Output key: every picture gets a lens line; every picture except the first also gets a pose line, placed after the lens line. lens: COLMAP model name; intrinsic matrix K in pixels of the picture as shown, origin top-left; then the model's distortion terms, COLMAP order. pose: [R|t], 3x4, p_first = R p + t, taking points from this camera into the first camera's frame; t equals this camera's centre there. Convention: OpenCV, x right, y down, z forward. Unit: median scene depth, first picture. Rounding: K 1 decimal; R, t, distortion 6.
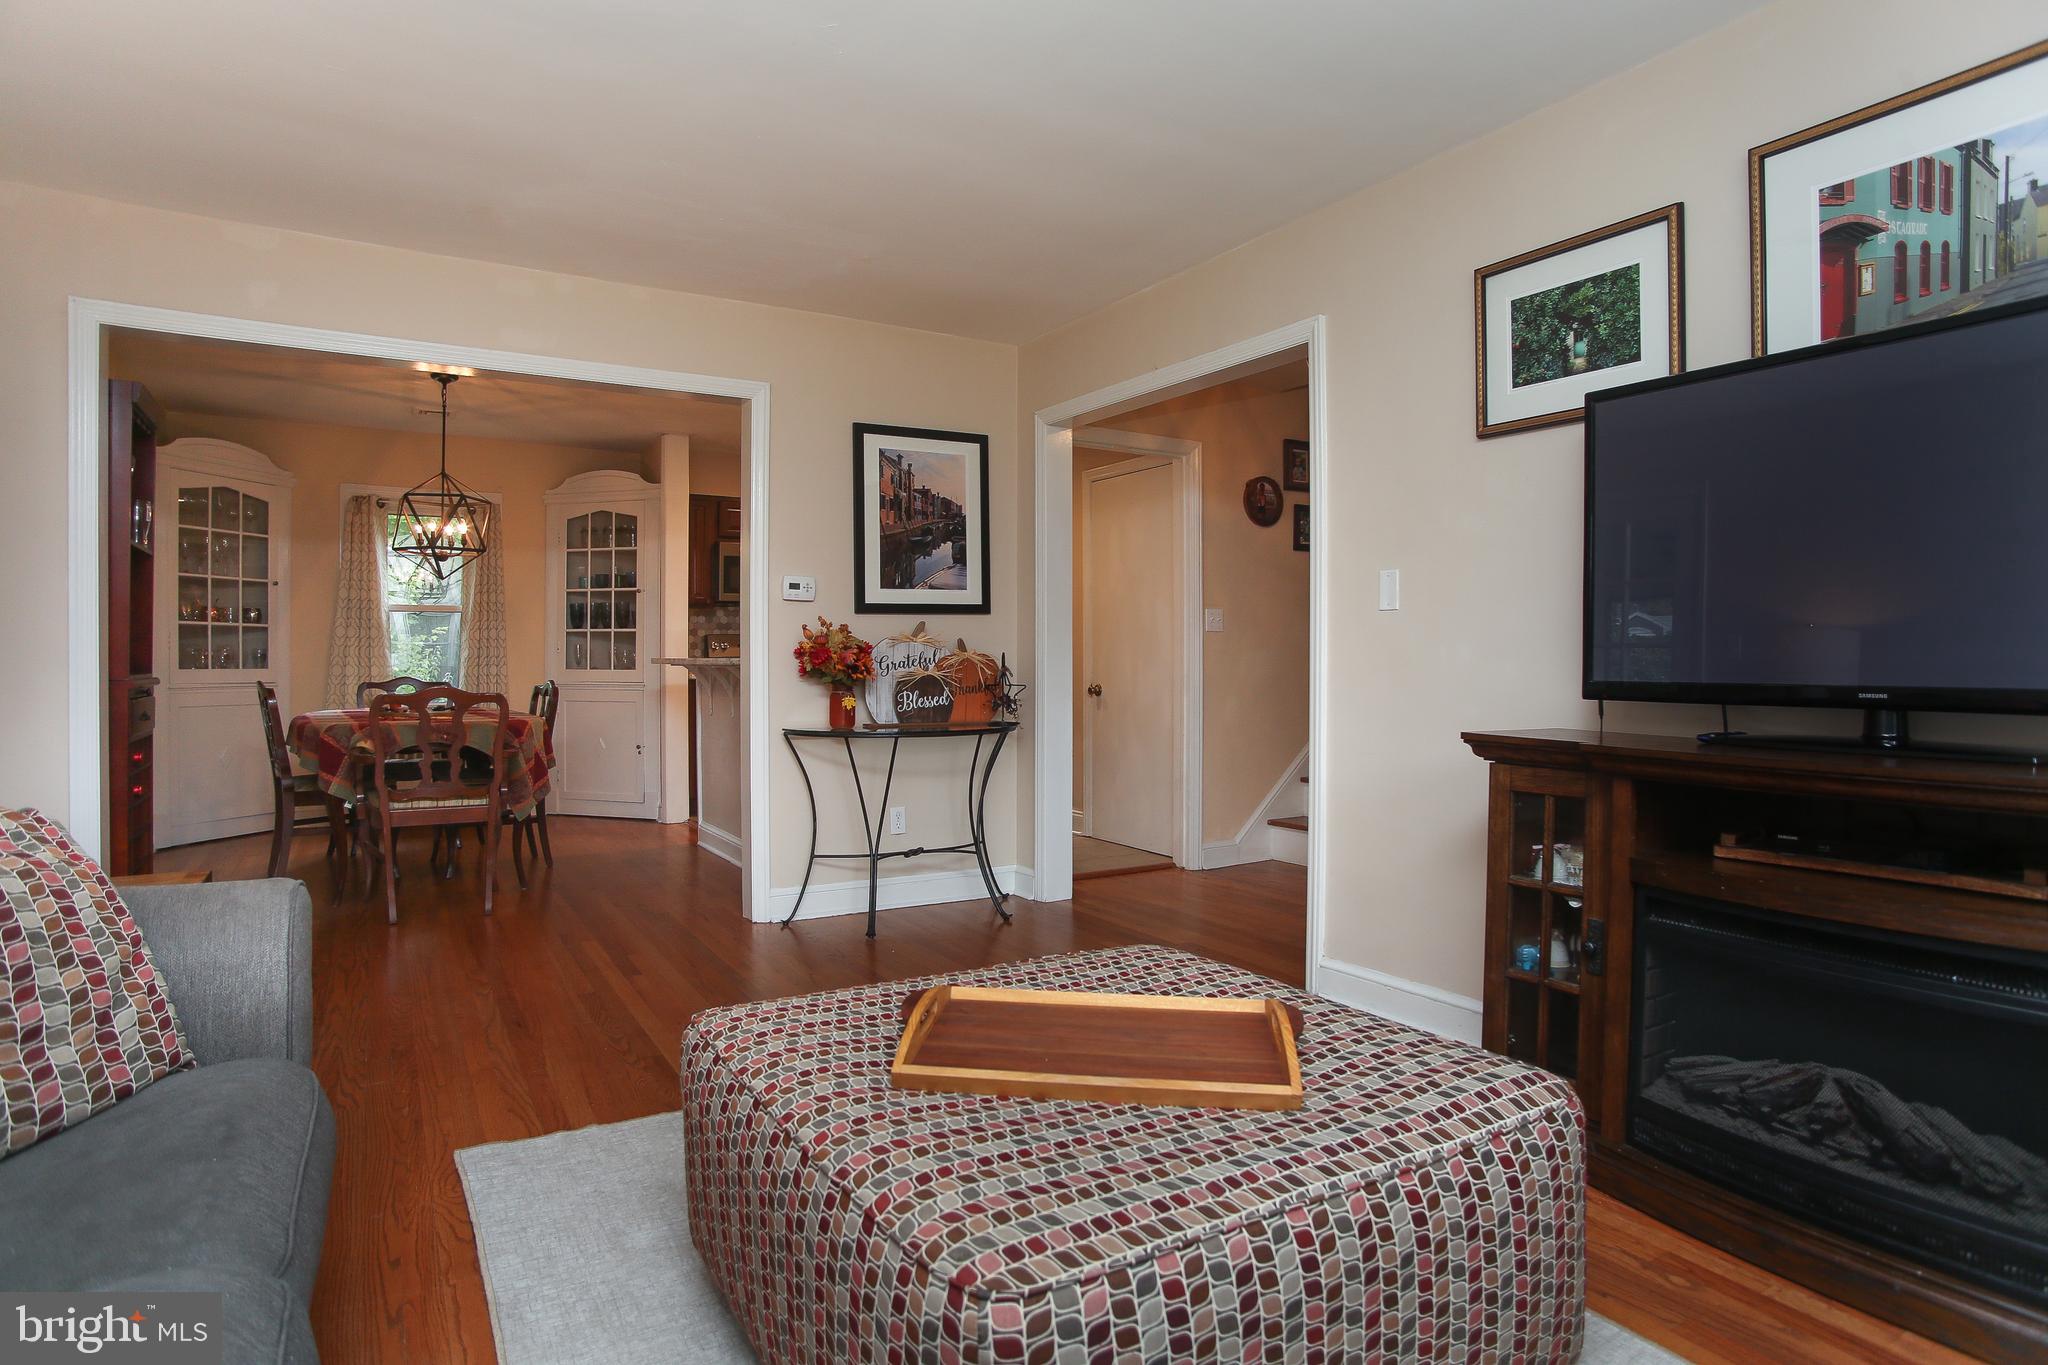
lens RADIAL K [[1129.4, 0, 1039.8], [0, 1129.4, 671.4], [0, 0, 1]] dist [-0.112744, 0.059740]
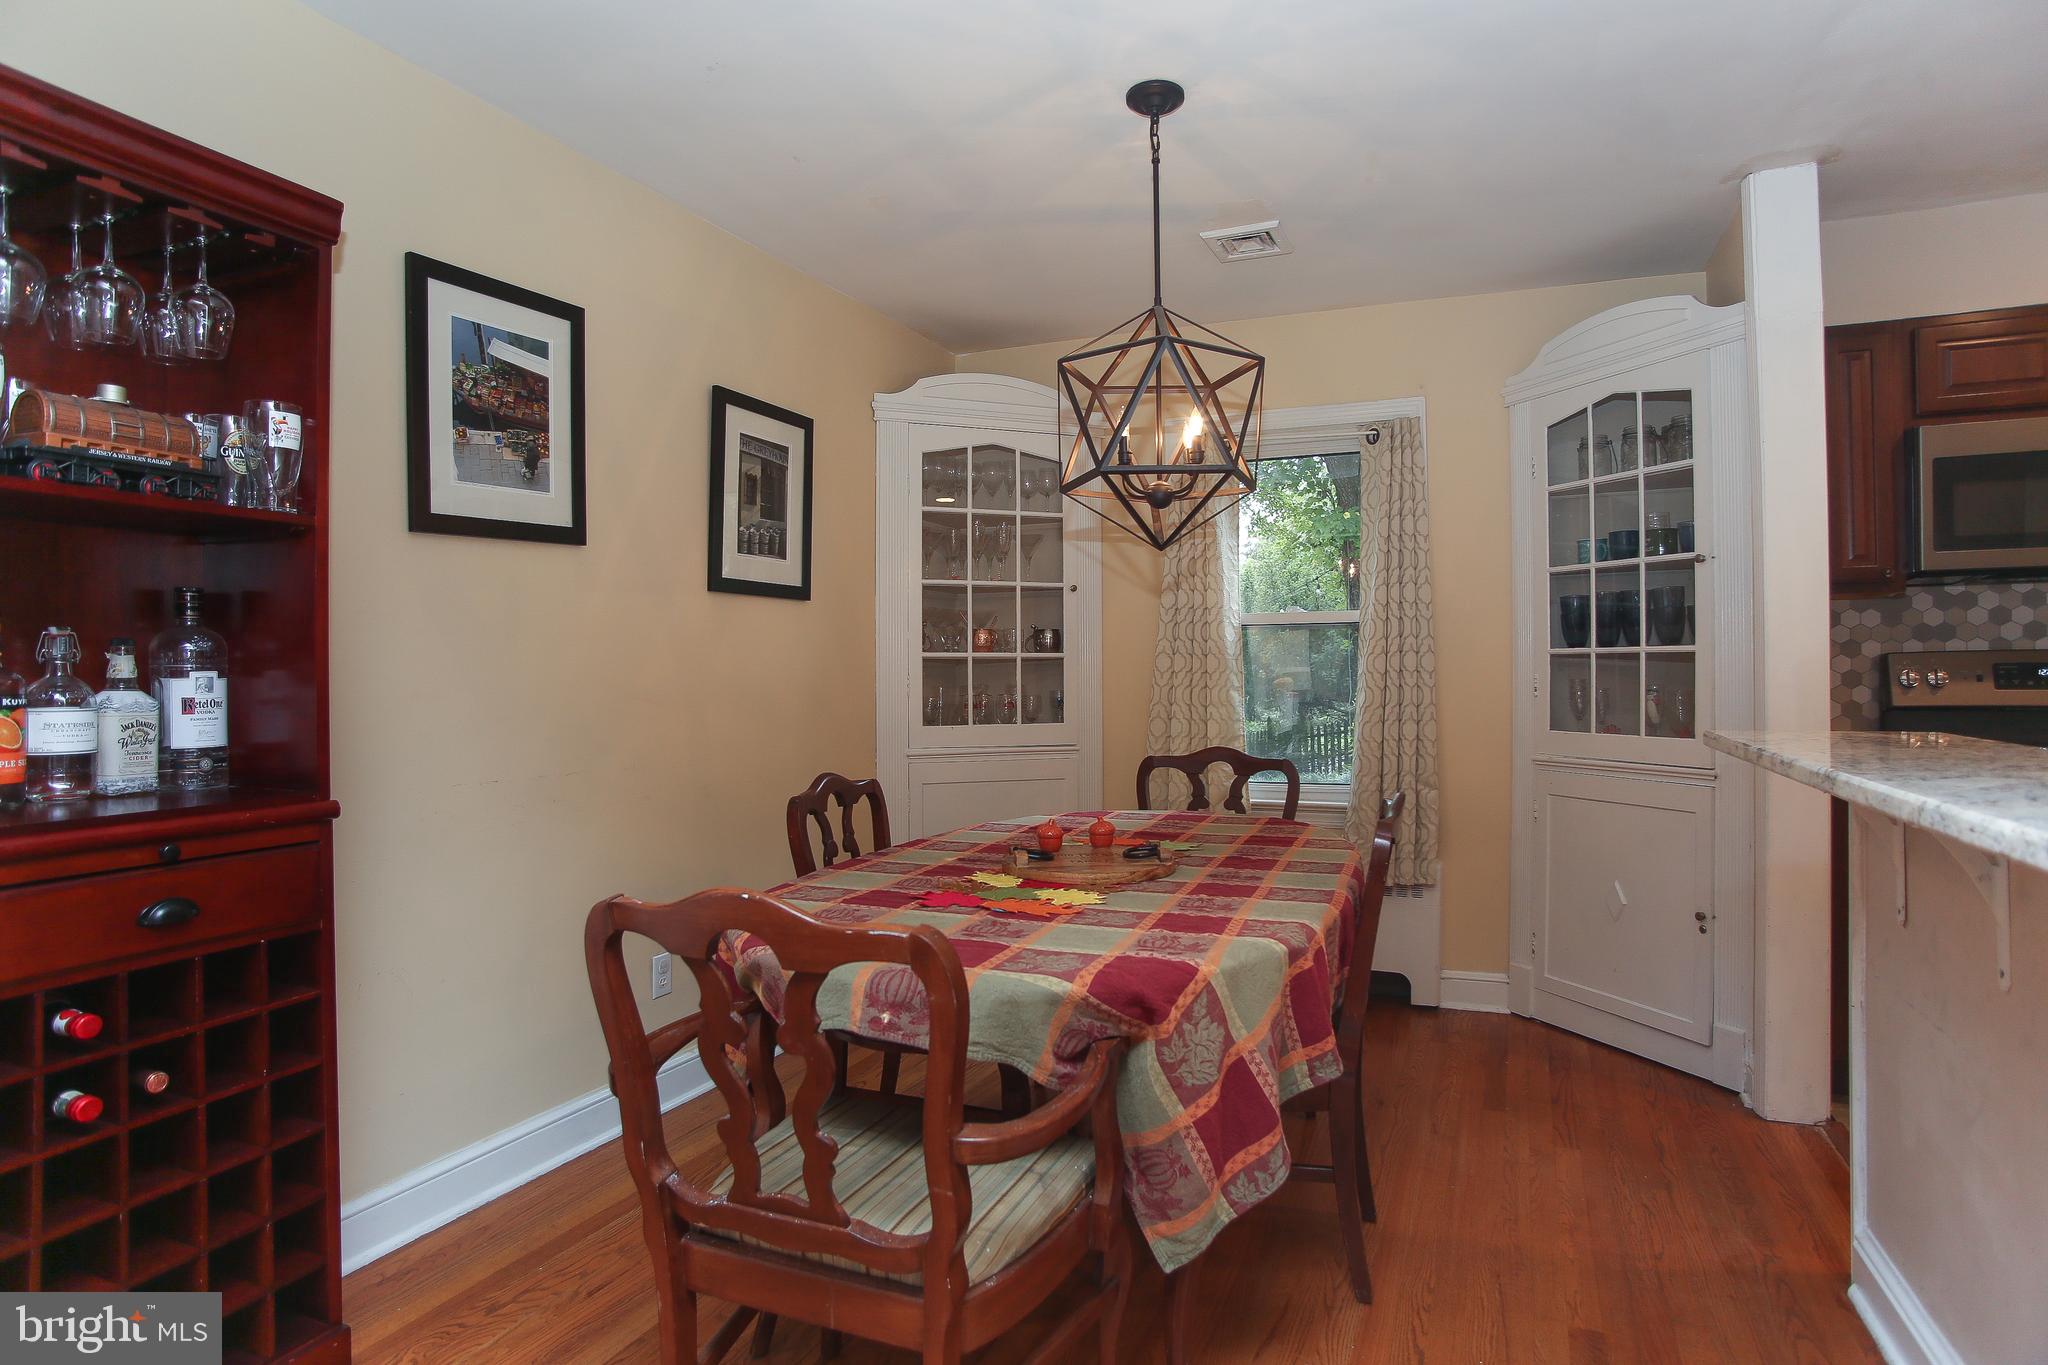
lens RADIAL K [[1129.4, 0, 1039.8], [0, 1129.4, 671.4], [0, 0, 1]] dist [-0.112744, 0.059740]
pose [[0.569800, -0.006594, -0.821757, -0.156395], [-0.000379, 0.999966, -0.008287, -0.024372], [0.821783, 0.005033, 0.569778, 0.543513]]
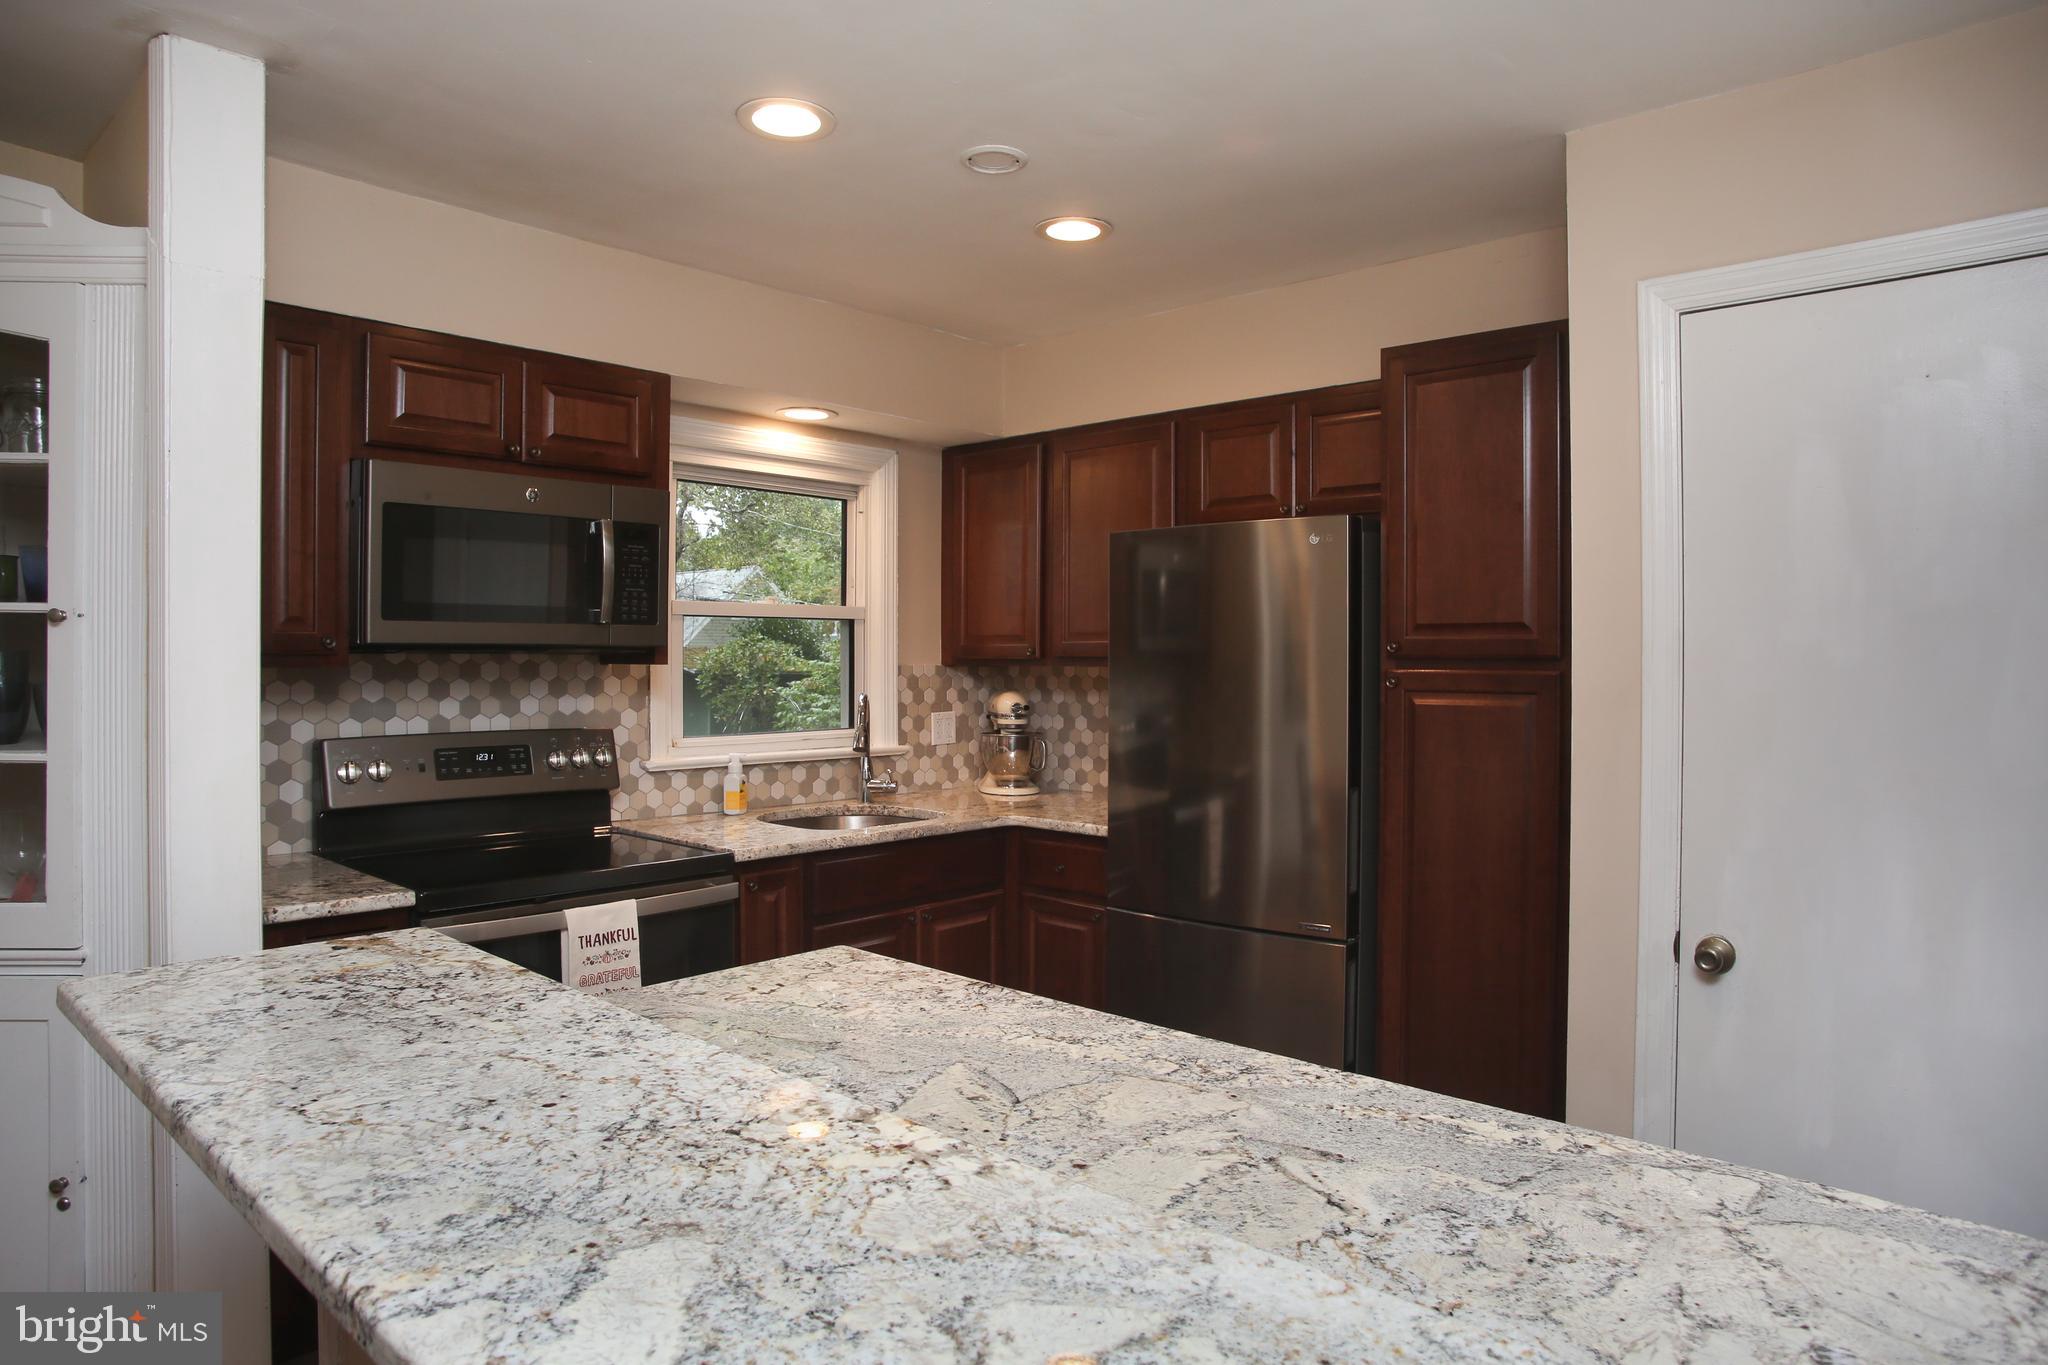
lens RADIAL K [[1223.8, 0, 1020.4], [0, 1223.8, 666.3], [0, 0, 1]] dist [-0.111740, 0.062125]
pose [[0.966570, 0.002037, 0.256394, -0.204361], [-0.001342, 0.999995, -0.002886, -0.059504], [-0.256399, 0.002446, 0.966568, 0.661754]]
